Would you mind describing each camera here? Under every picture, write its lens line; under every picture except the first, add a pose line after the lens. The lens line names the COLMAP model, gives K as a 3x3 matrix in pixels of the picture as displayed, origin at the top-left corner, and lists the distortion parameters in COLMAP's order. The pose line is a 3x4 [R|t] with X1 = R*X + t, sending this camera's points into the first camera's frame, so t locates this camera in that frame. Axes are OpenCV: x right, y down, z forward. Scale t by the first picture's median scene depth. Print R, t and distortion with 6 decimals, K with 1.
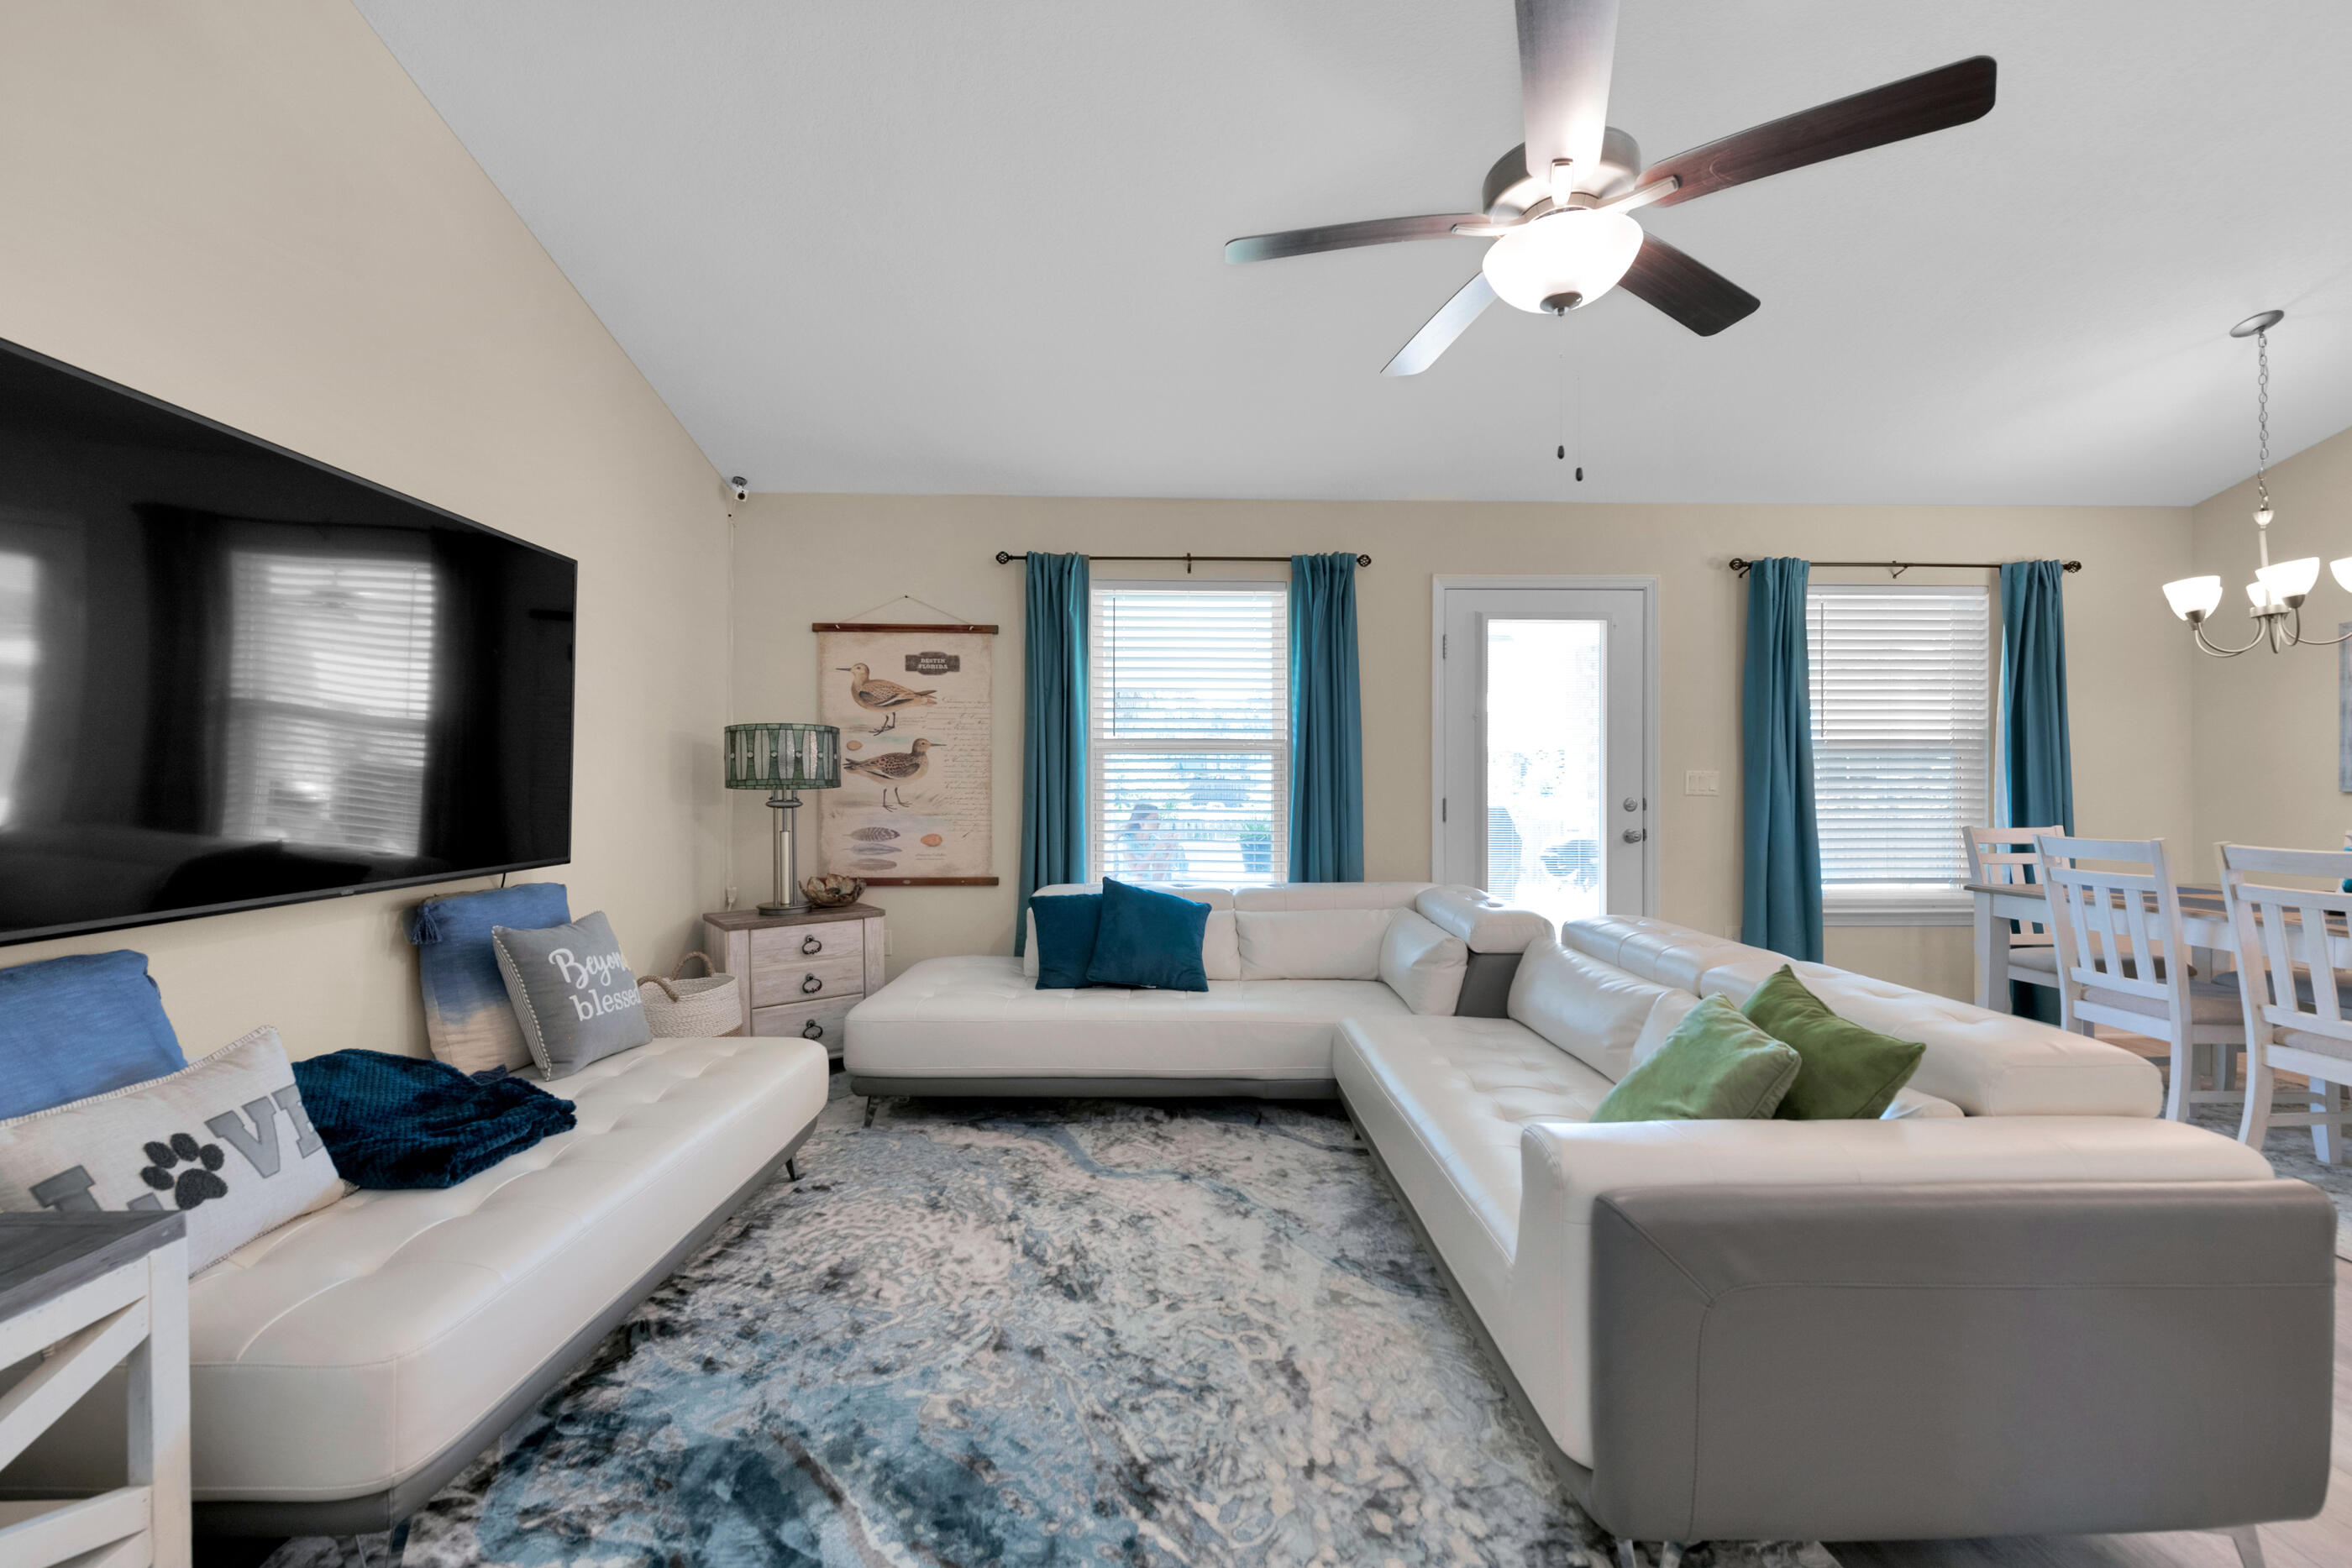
lens RADIAL K [[955.0, 0, 1176.4], [0, 955.0, 787.6], [0, 0, 1]] dist [0.000103, -0.004017]
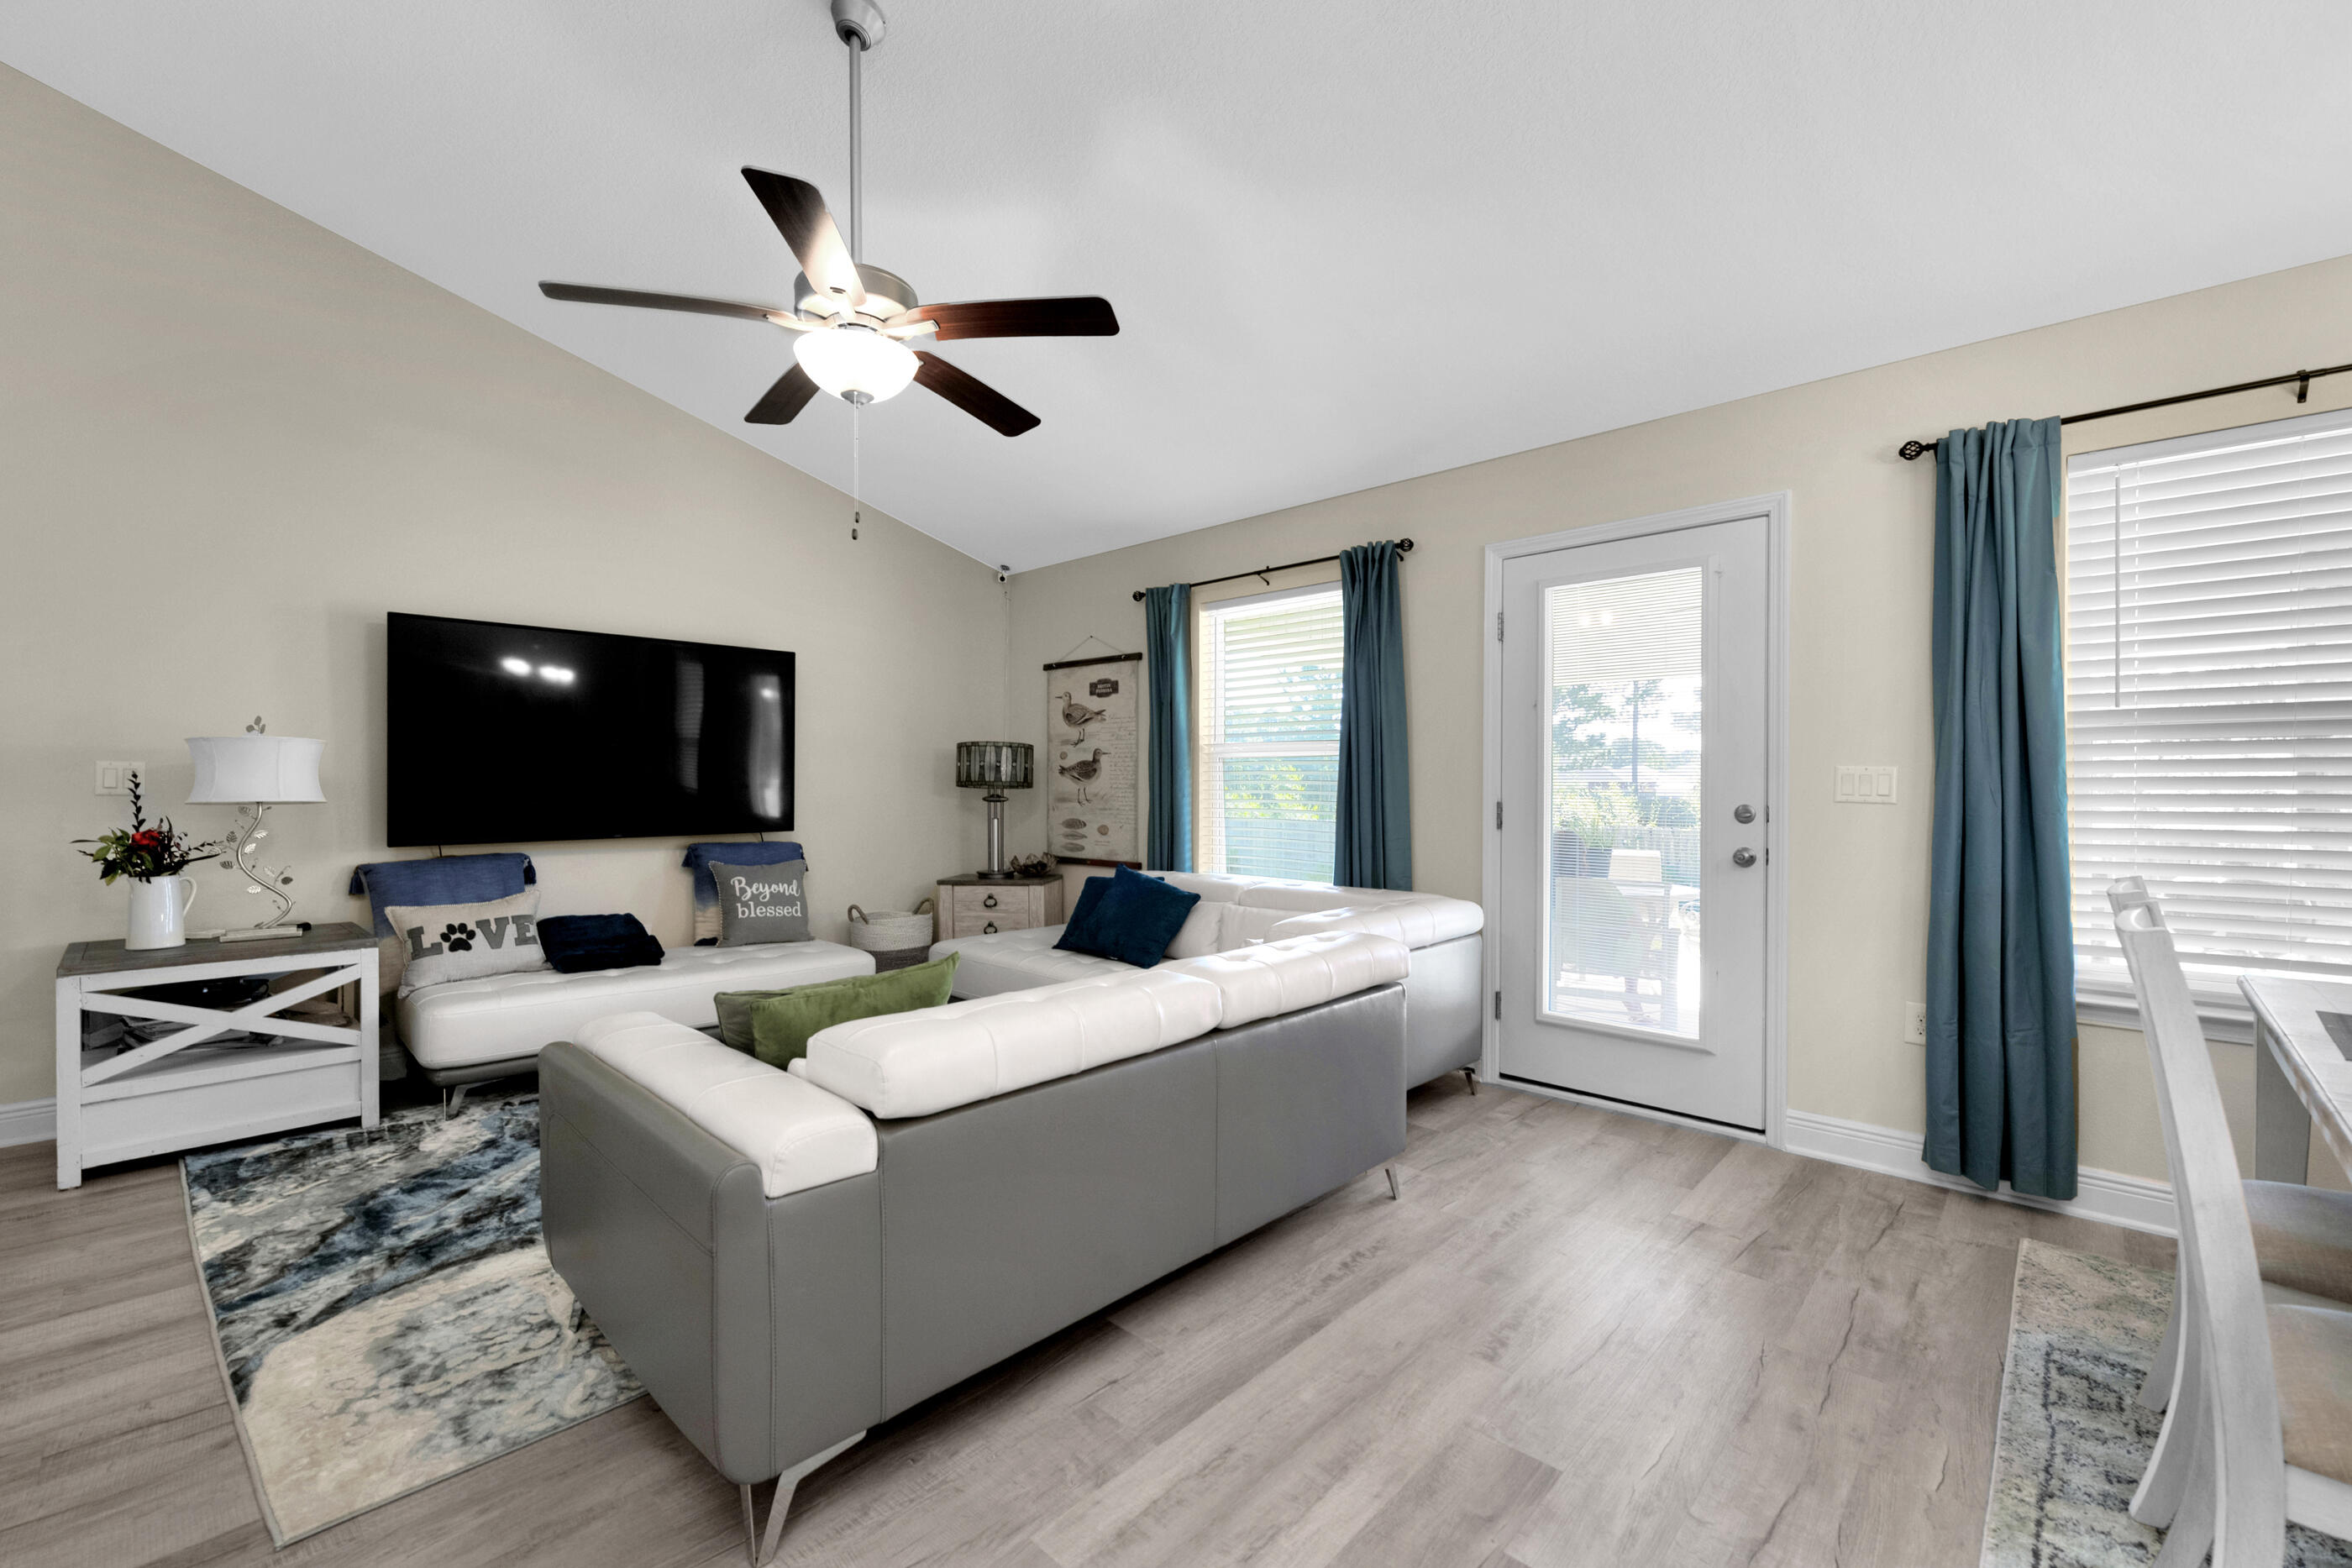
lens RADIAL K [[955.0, 0, 1175.0], [0, 955.0, 790.6], [0, 0, 1]] dist [0.000103, -0.004017]
pose [[0.710196, 0.005580, -0.703982, 0.701756], [-0.005317, 0.999983, 0.002562, 0.000127], [0.703984, 0.001923, 0.710214, 0.185425]]
